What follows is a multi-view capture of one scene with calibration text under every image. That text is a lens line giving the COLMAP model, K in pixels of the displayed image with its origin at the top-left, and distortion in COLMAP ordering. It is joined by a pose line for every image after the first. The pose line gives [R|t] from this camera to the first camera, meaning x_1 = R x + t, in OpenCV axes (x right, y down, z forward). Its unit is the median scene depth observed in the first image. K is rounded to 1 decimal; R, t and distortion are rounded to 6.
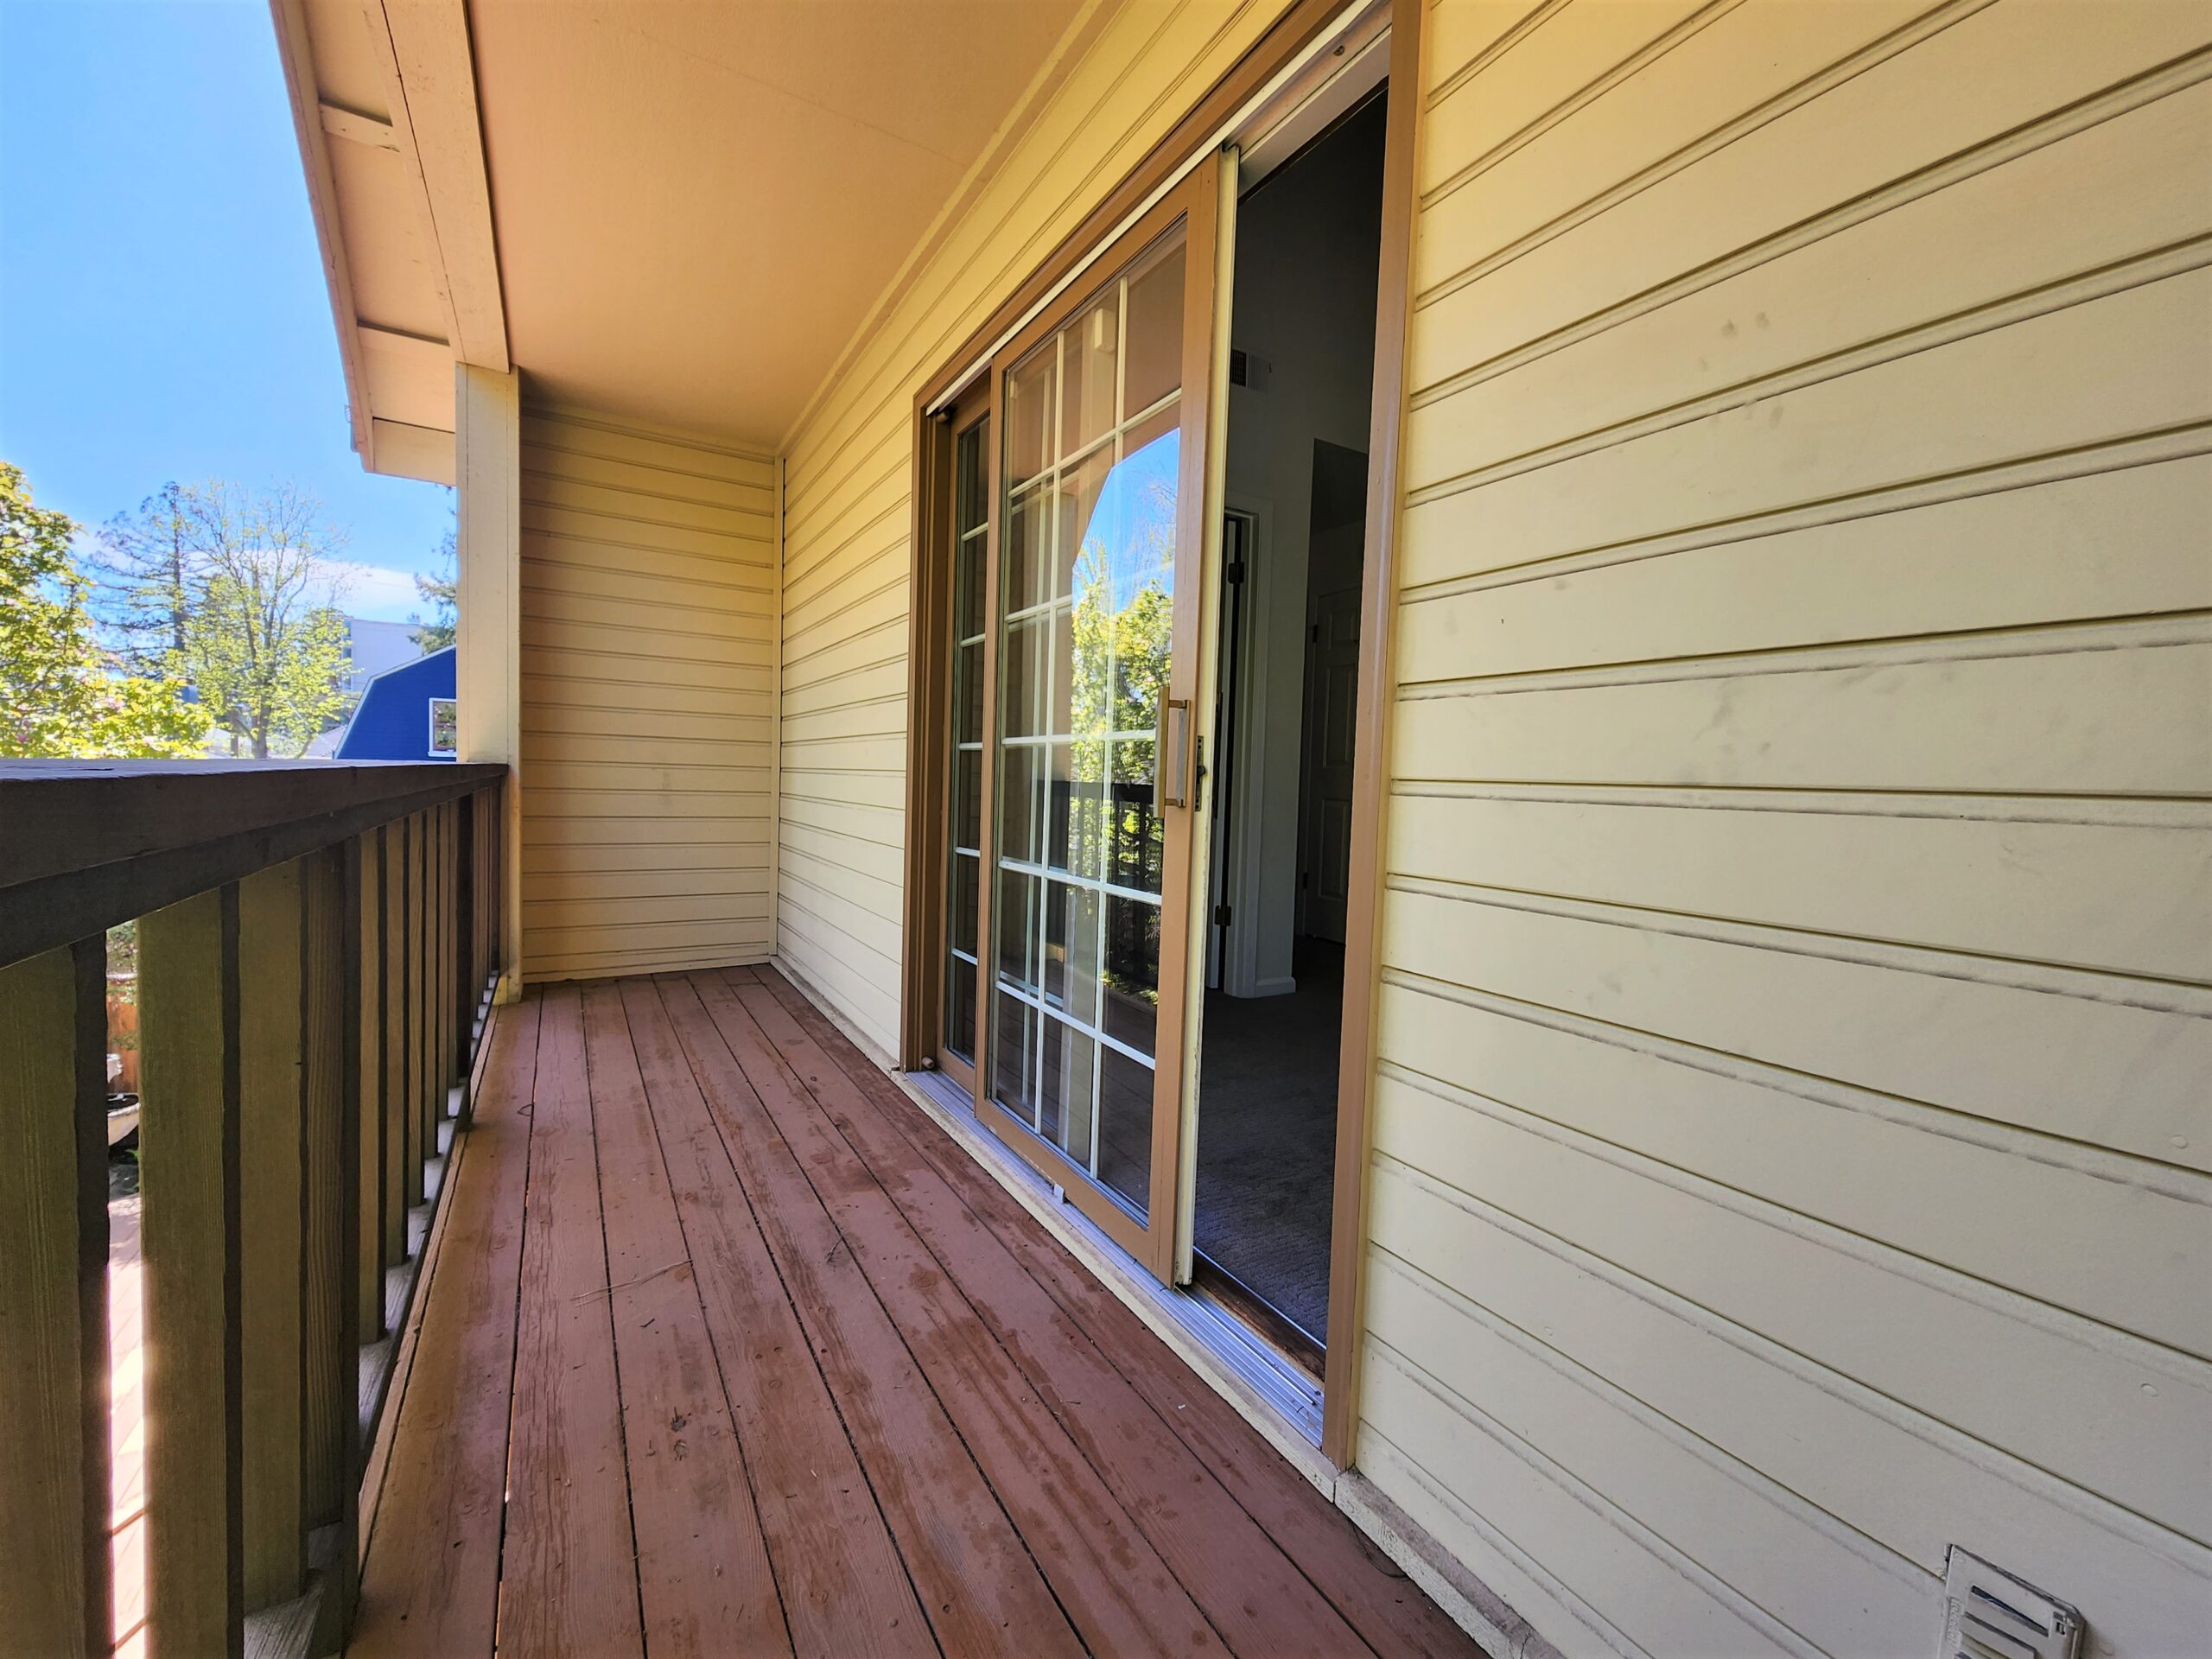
lens RADIAL K [[954.5, 0, 1098.8], [0, 954.5, 819.8], [0, 0, 1]] dist [-0.001935, 0.000039]
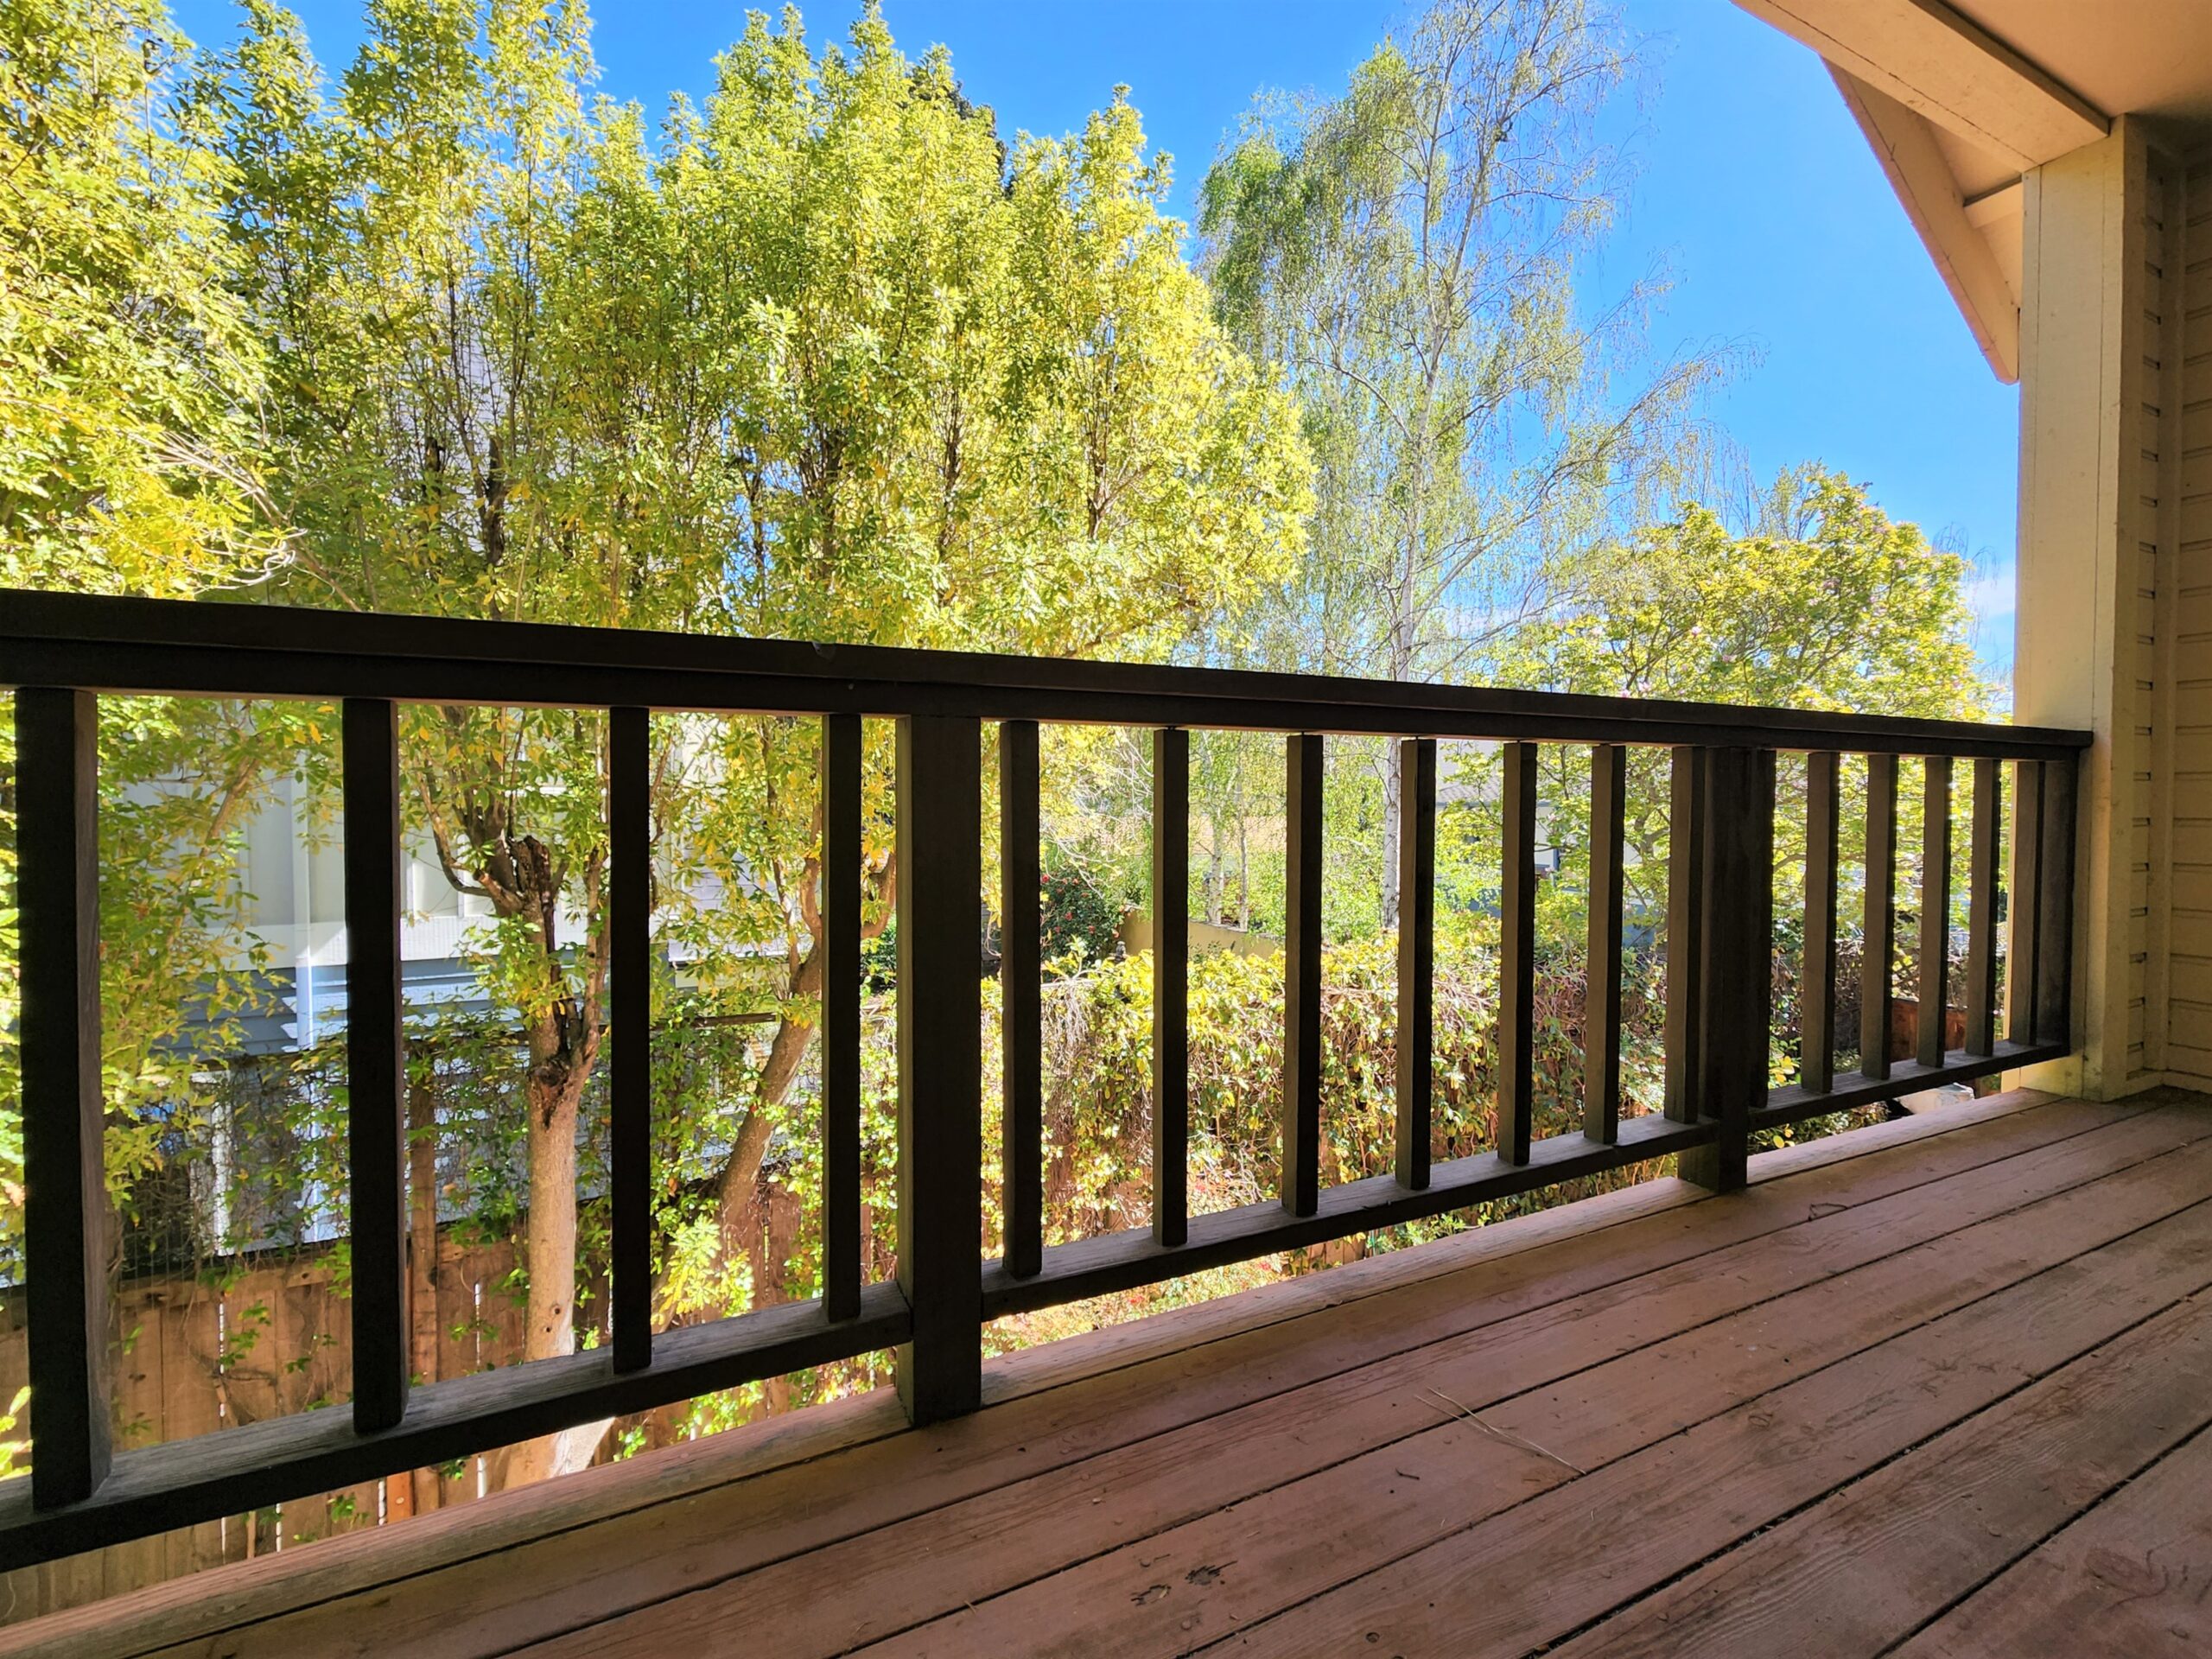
lens RADIAL K [[954.5, 0, 1093.9], [0, 954.5, 826.1], [0, 0, 1]] dist [-0.001935, 0.000039]
pose [[-0.075211, 0.012743, -0.997086, 0.137024], [-0.055747, 0.998301, 0.016964, 0.042979], [0.995608, 0.056861, -0.074372, 0.510506]]
